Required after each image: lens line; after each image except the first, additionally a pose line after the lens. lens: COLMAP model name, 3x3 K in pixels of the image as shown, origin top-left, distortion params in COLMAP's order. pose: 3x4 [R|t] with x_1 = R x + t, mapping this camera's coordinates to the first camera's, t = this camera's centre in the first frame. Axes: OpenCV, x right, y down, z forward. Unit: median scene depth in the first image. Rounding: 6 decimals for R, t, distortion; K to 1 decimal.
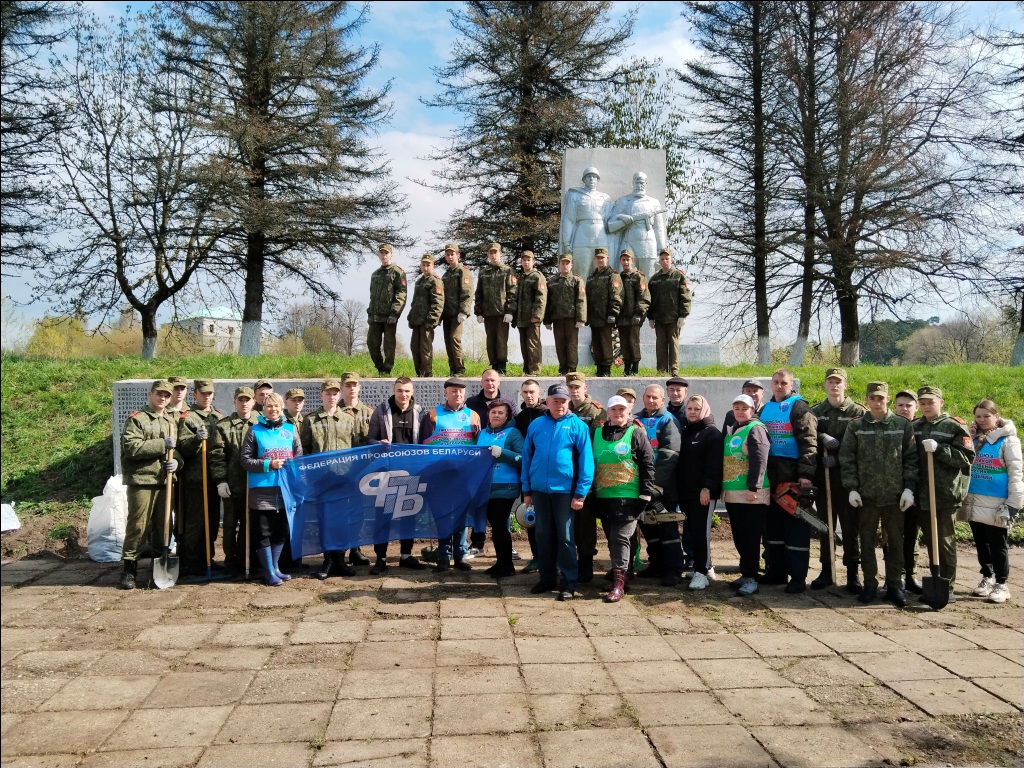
lens RADIAL K [[827.3, 0, 514.6], [0, 827.3, 381.3], [0, 0, 1]] dist [0.061511, -0.055769]
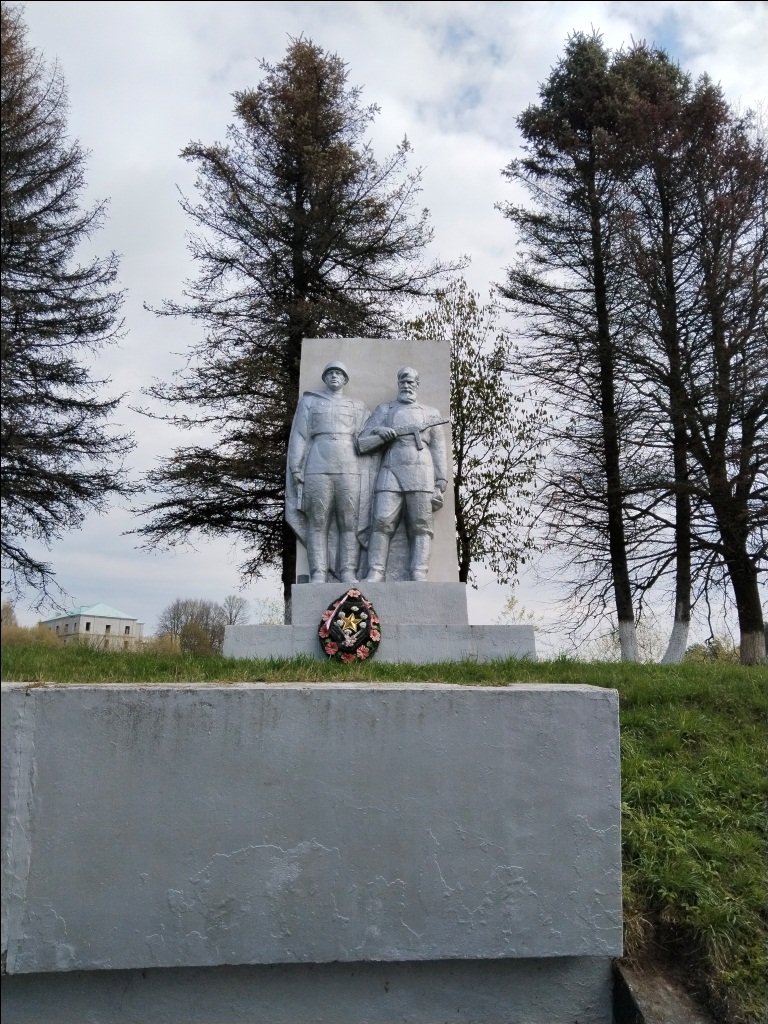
lens RADIAL K [[827.3, 0, 379.9], [0, 827.3, 512.8], [0, 0, 1]] dist [0.061511, -0.055769]
pose [[0.999210, -0.003091, -0.039620, 0.121269], [-0.004990, 0.979324, -0.202236, -0.000620], [0.039426, 0.202274, 0.978535, 0.288296]]
